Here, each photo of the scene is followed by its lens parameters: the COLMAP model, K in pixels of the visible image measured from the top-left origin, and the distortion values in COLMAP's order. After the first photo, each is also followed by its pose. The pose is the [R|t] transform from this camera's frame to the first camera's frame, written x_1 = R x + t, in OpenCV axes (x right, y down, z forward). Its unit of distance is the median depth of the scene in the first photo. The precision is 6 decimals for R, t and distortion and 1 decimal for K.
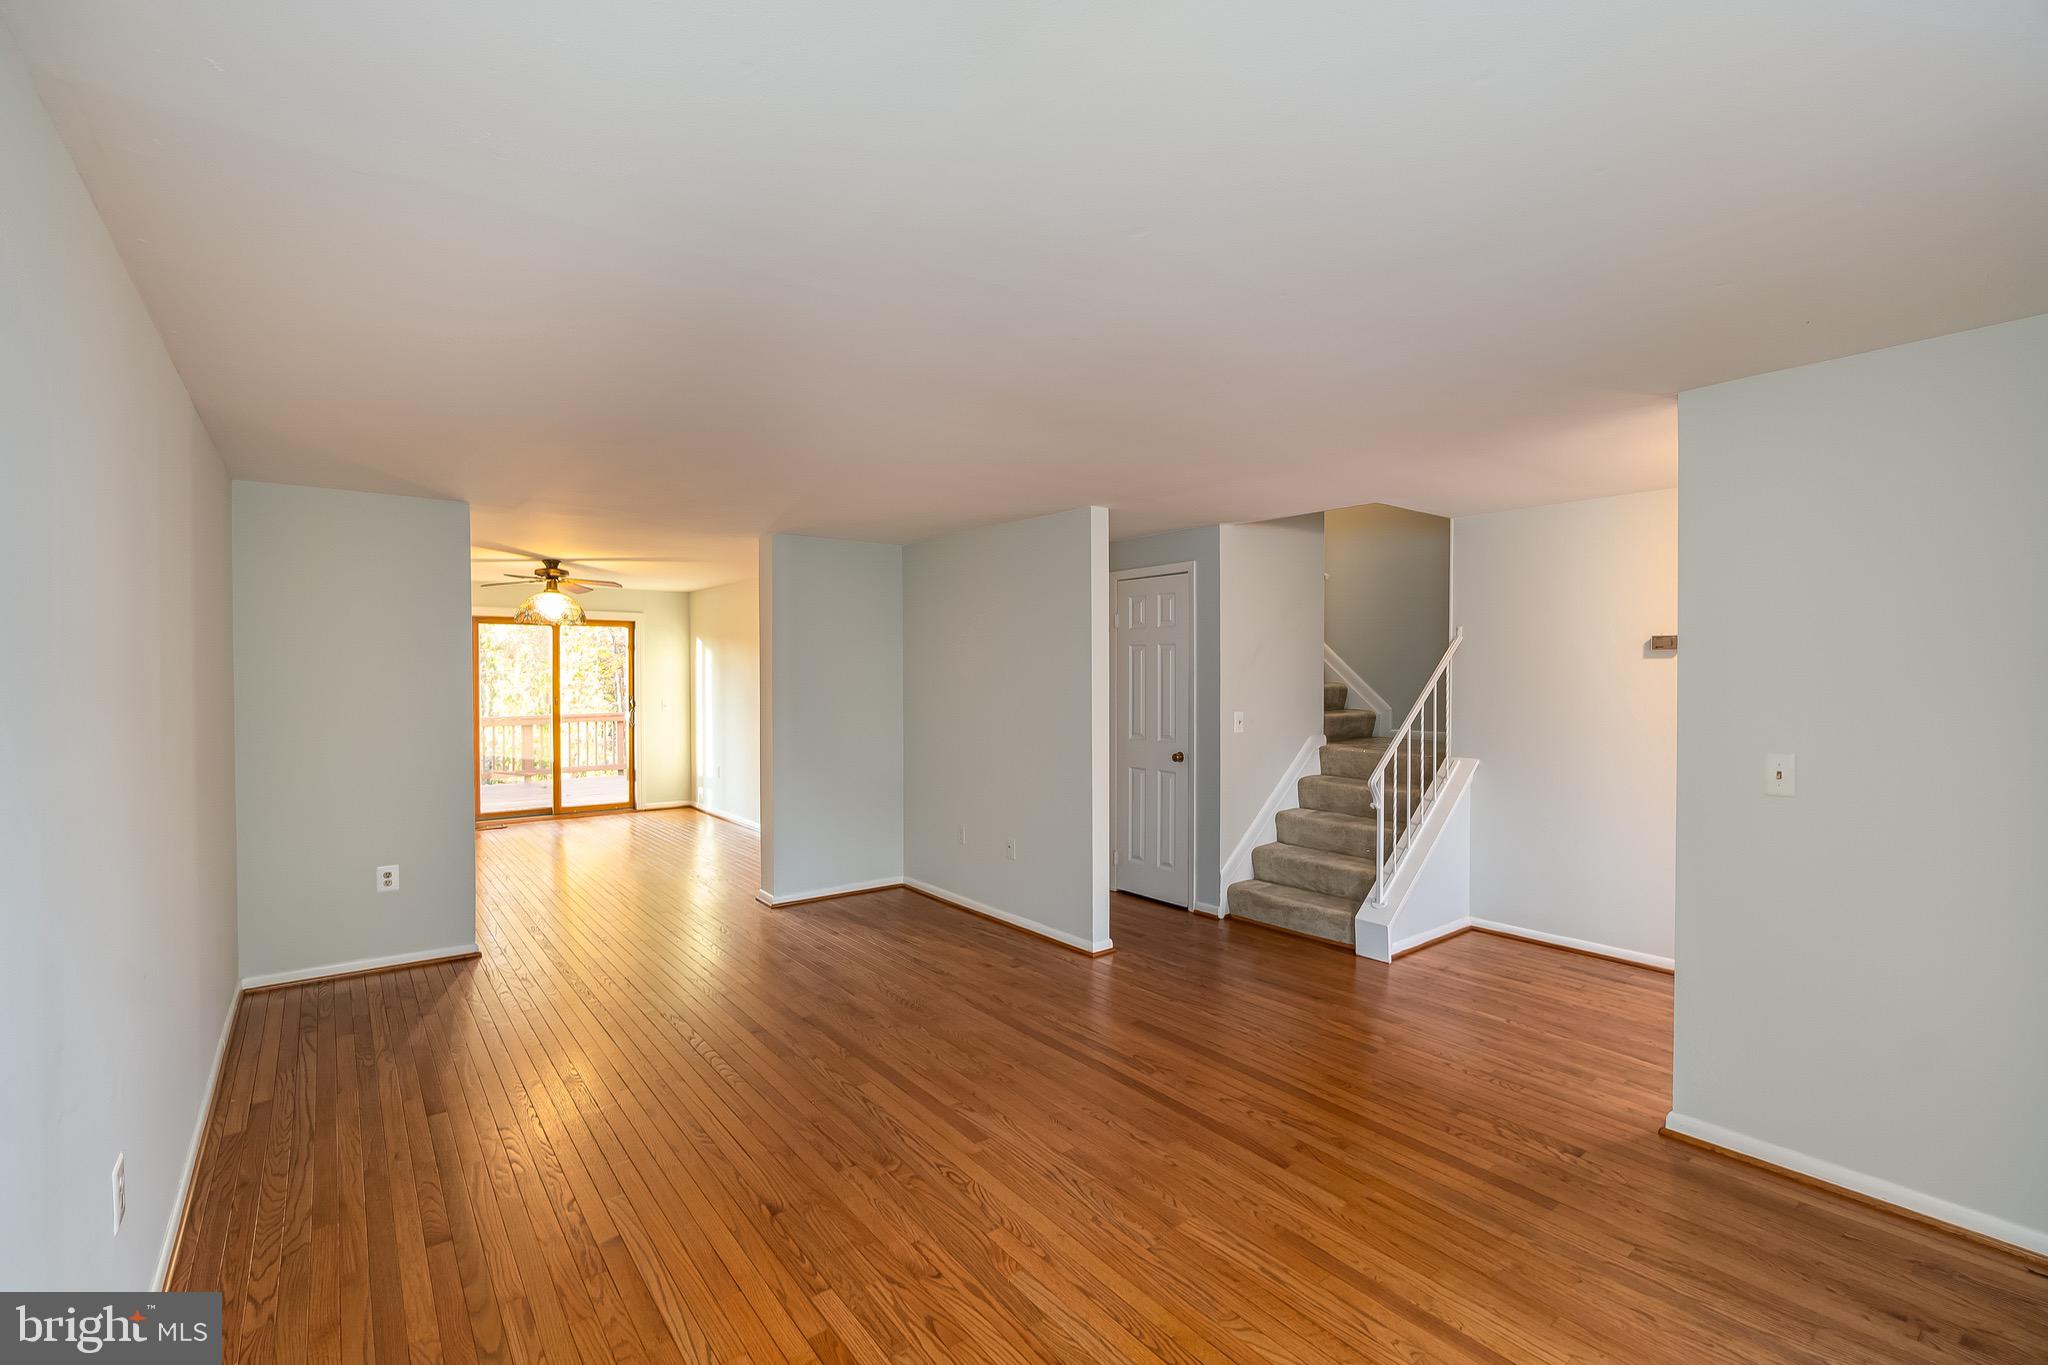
lens RADIAL K [[898.5, 0, 1021.1], [0, 898.5, 675.9], [0, 0, 1]] dist [0.003321, 0.000104]
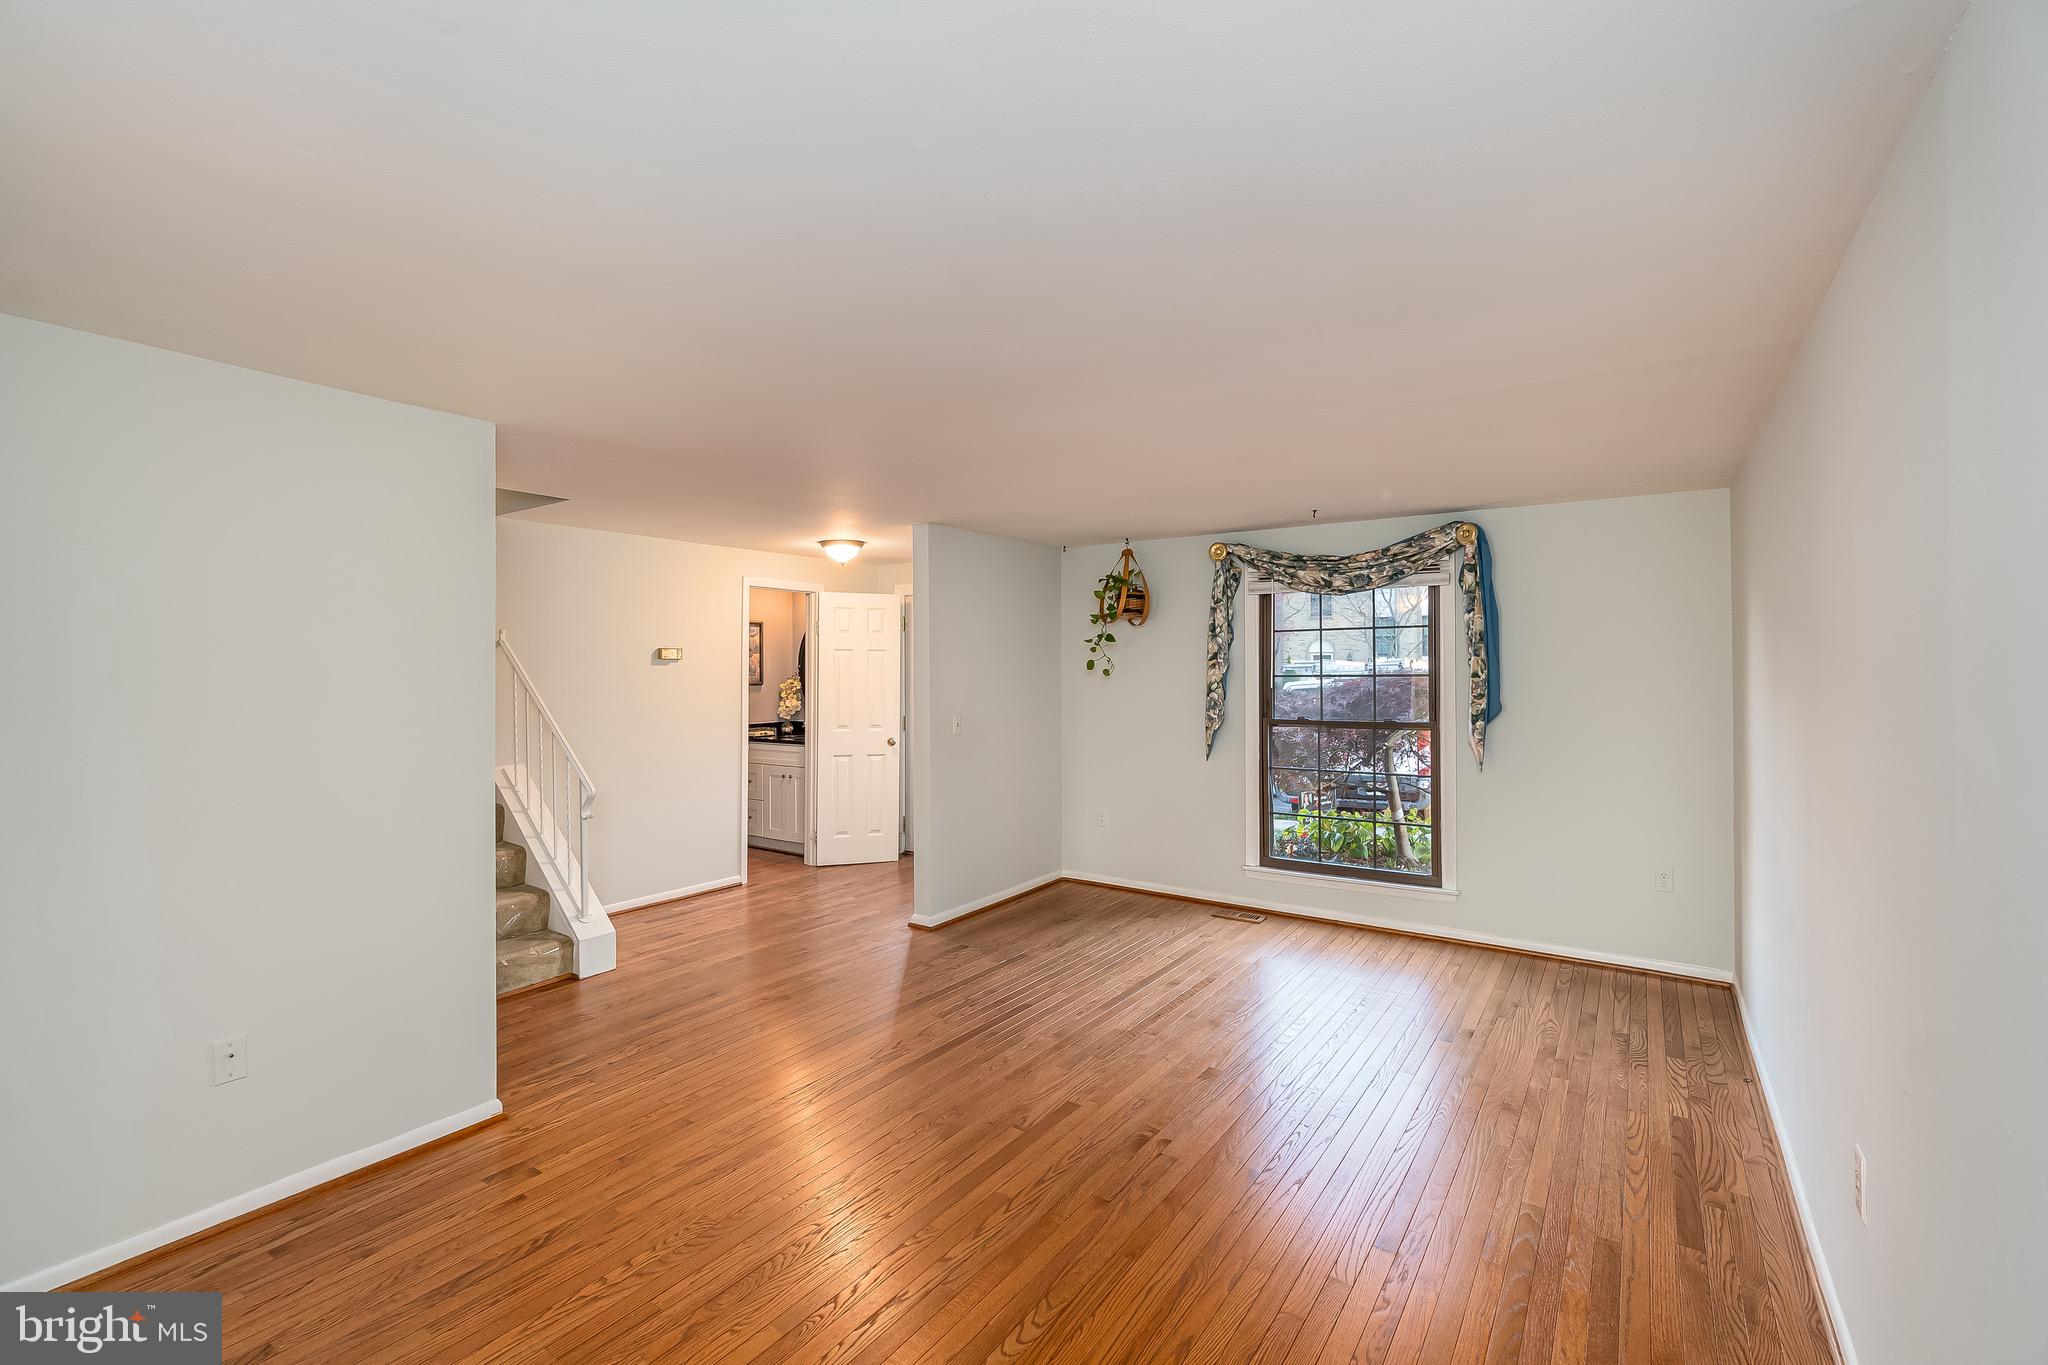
lens RADIAL K [[898.5, 0, 1021.1], [0, 898.5, 675.9], [0, 0, 1]] dist [0.003321, 0.000104]
pose [[-0.328512, 0.006410, 0.944478, -1.032874], [-0.000674, 0.999975, -0.007021, 0.008752], [-0.944500, -0.002943, -0.328499, 1.395458]]
